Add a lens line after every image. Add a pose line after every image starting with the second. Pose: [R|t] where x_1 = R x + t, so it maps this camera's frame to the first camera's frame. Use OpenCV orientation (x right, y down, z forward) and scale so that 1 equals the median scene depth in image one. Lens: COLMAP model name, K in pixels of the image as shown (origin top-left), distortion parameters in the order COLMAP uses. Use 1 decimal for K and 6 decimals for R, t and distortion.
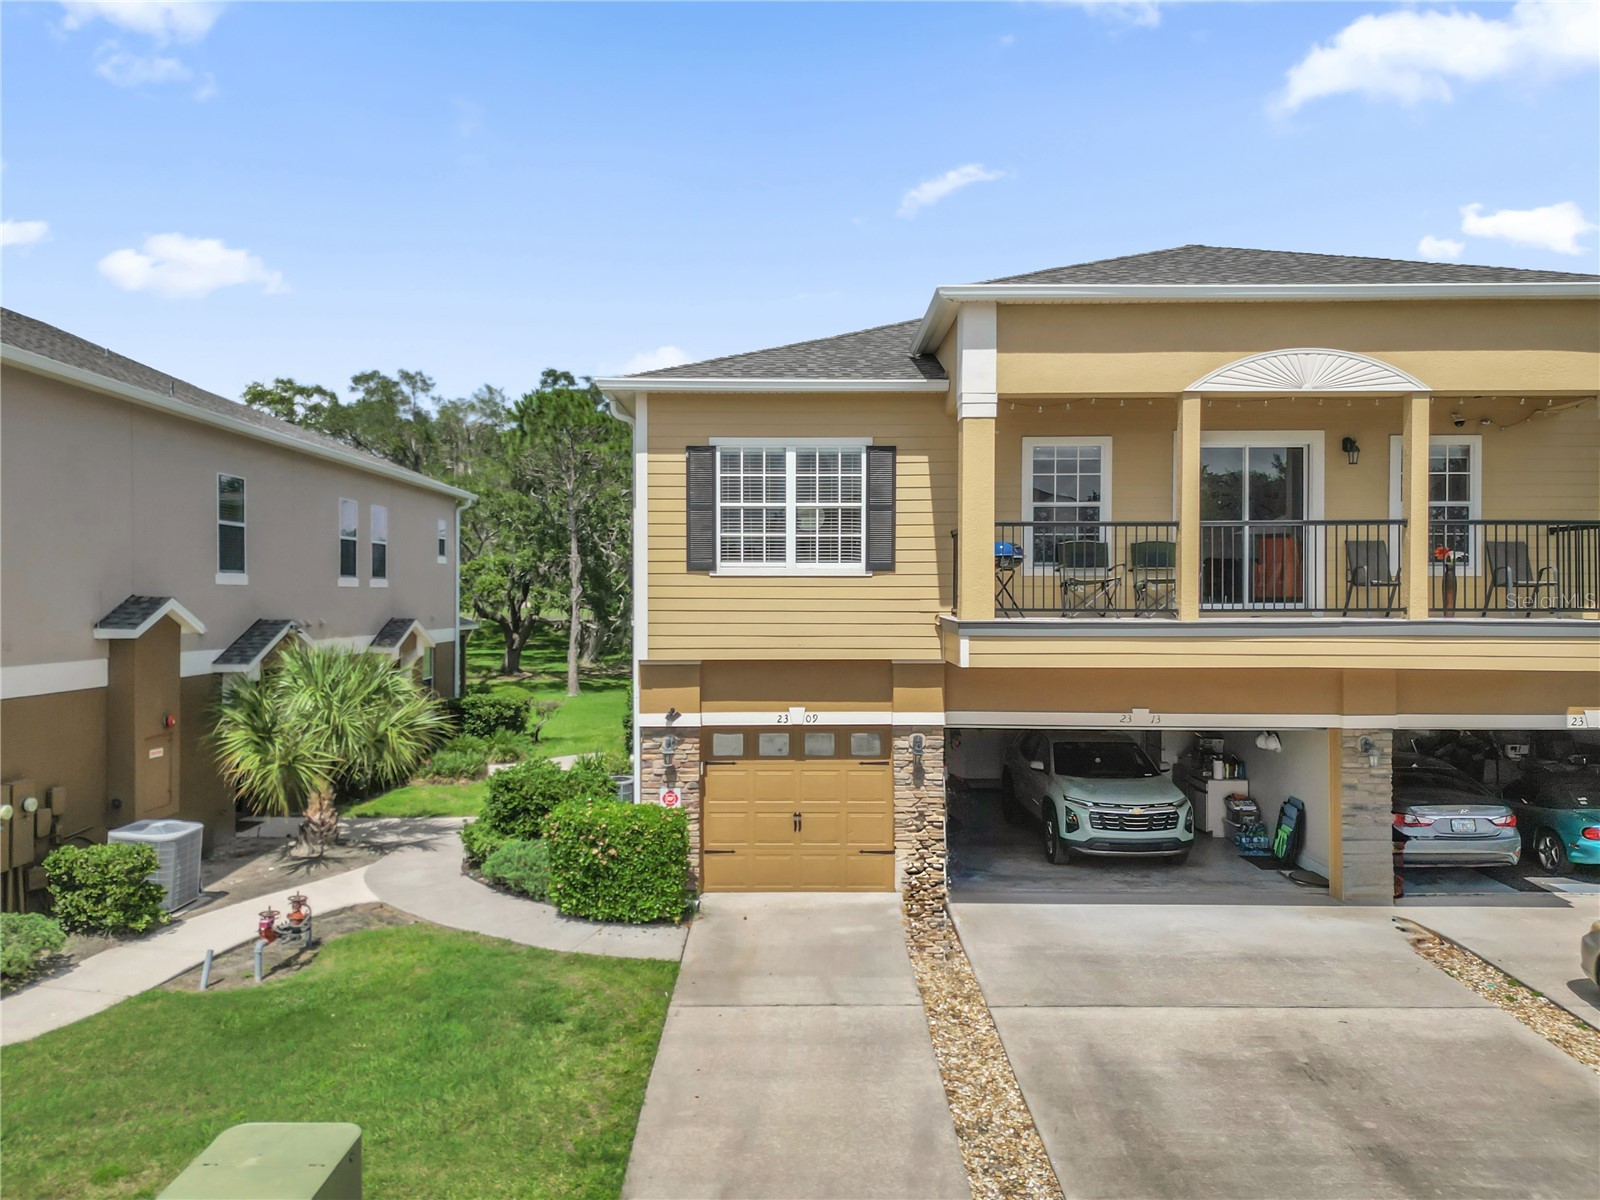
lens RADIAL K [[1176.9, 0, 799.5], [0, 1176.9, 562.2], [0, 0, 1]] dist [0.062045, -0.049845]
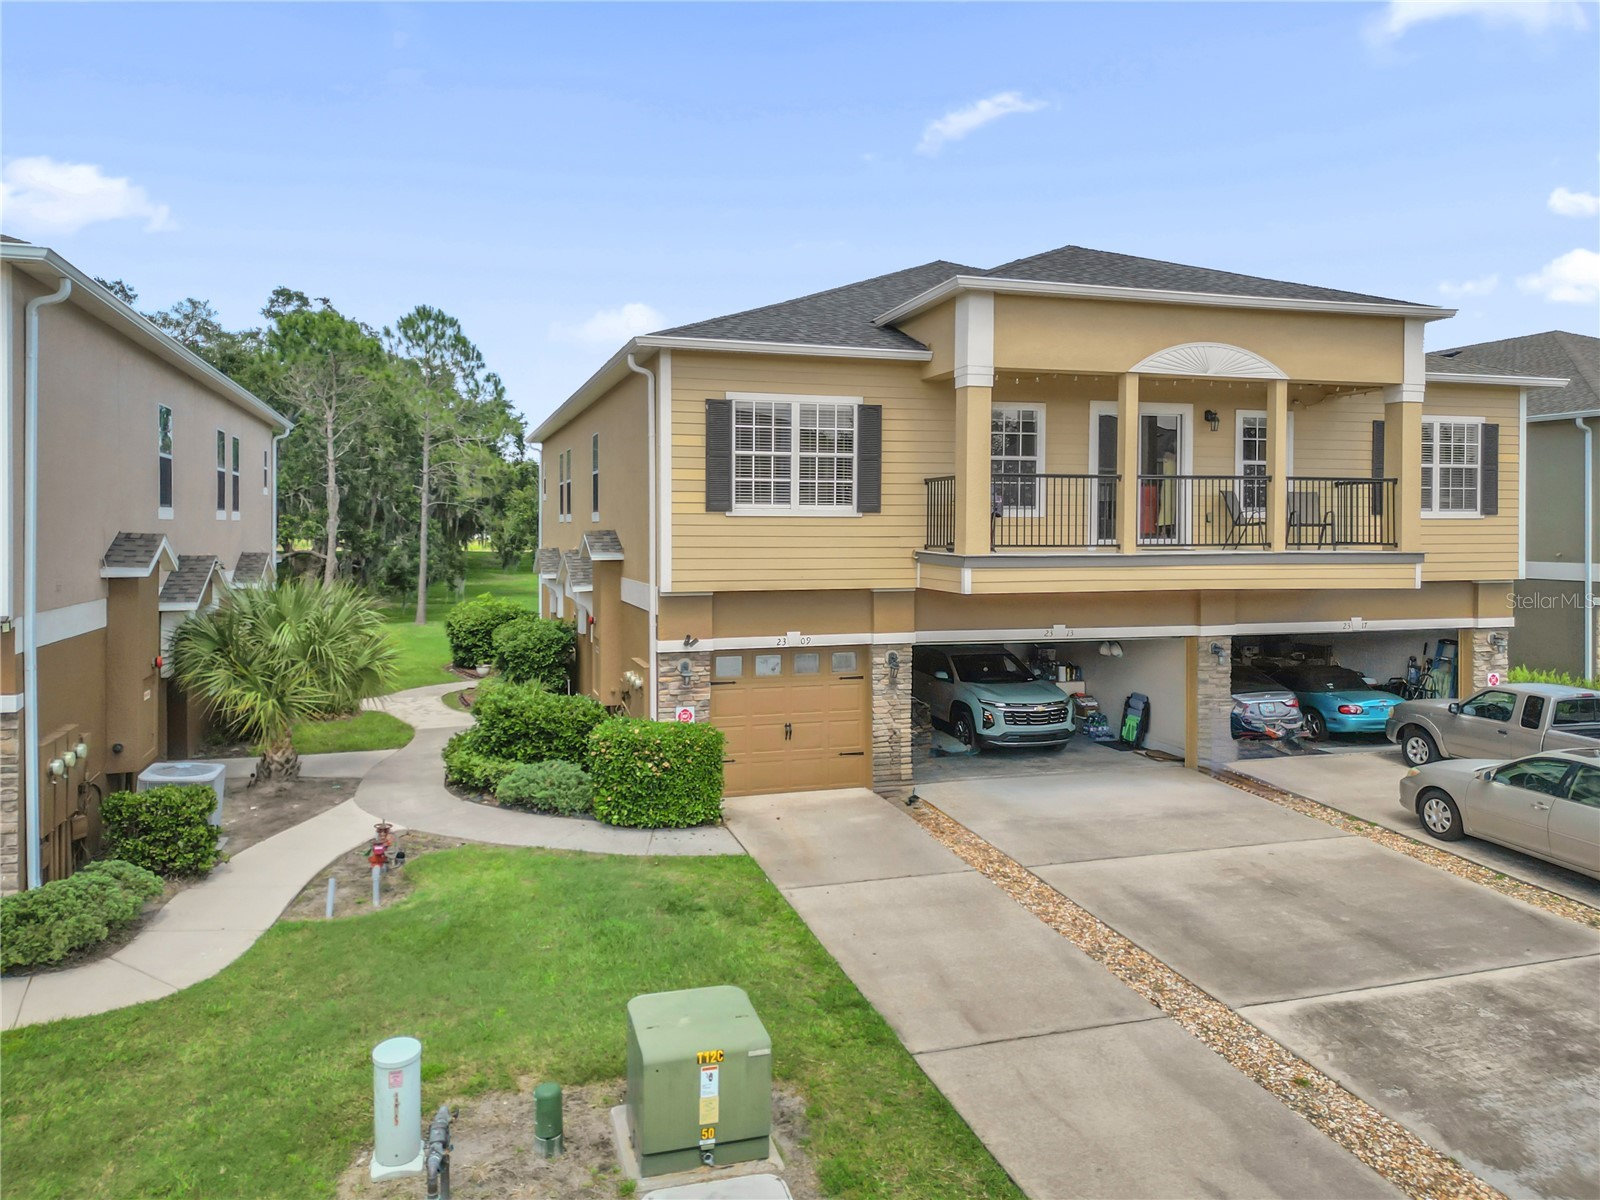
lens RADIAL K [[1137.6, 0, 795.9], [0, 1137.6, 508.1], [0, 0, 1]] dist [0.065744, -0.052607]
pose [[0.954667, 0.006336, 0.297607, -0.334456], [-0.010836, 0.999851, 0.013474, -0.010962], [-0.297477, -0.016088, 0.954593, -0.052154]]
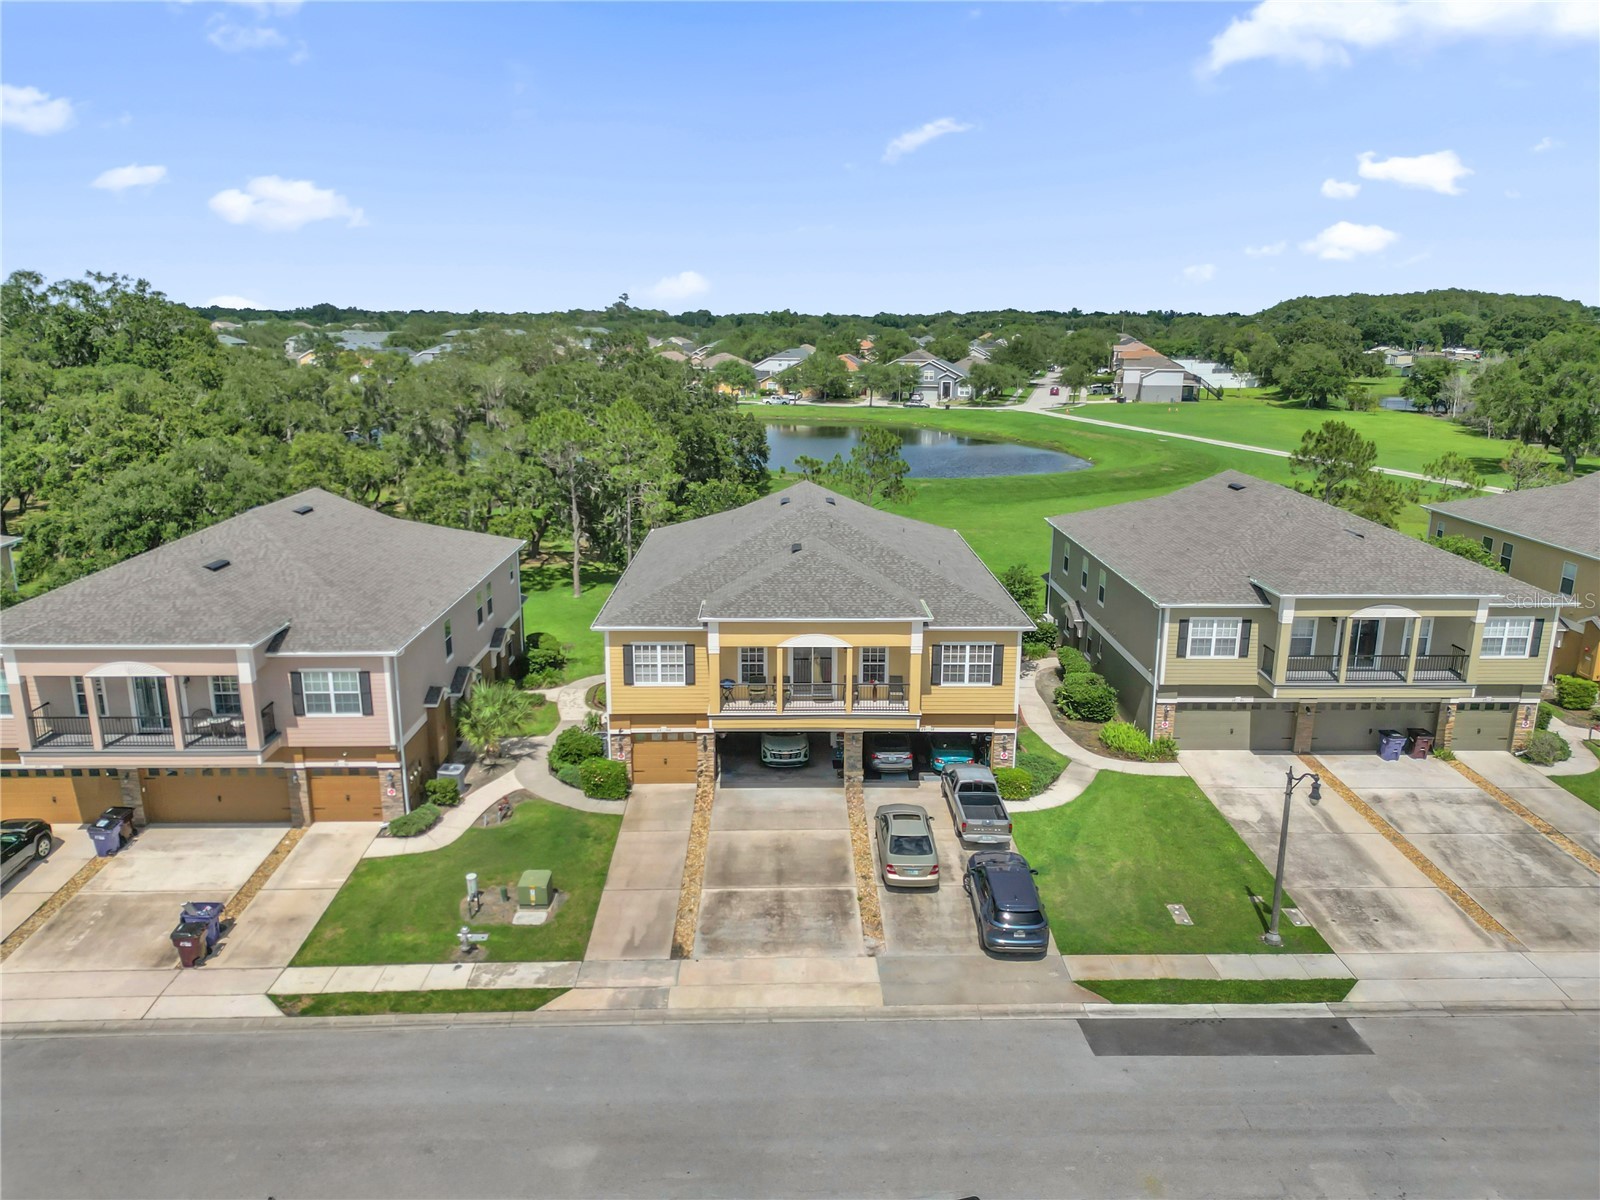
lens RADIAL K [[1108.4, 0, 801.7], [0, 1108.4, 568.9], [0, 0, 1]] dist [0.067817, -0.002294]
pose [[0.999818, -0.000029, 0.019095, 0.294048], [-0.004578, 0.970466, 0.241194, -0.942916], [-0.018538, -0.241237, 0.970289, -1.624117]]
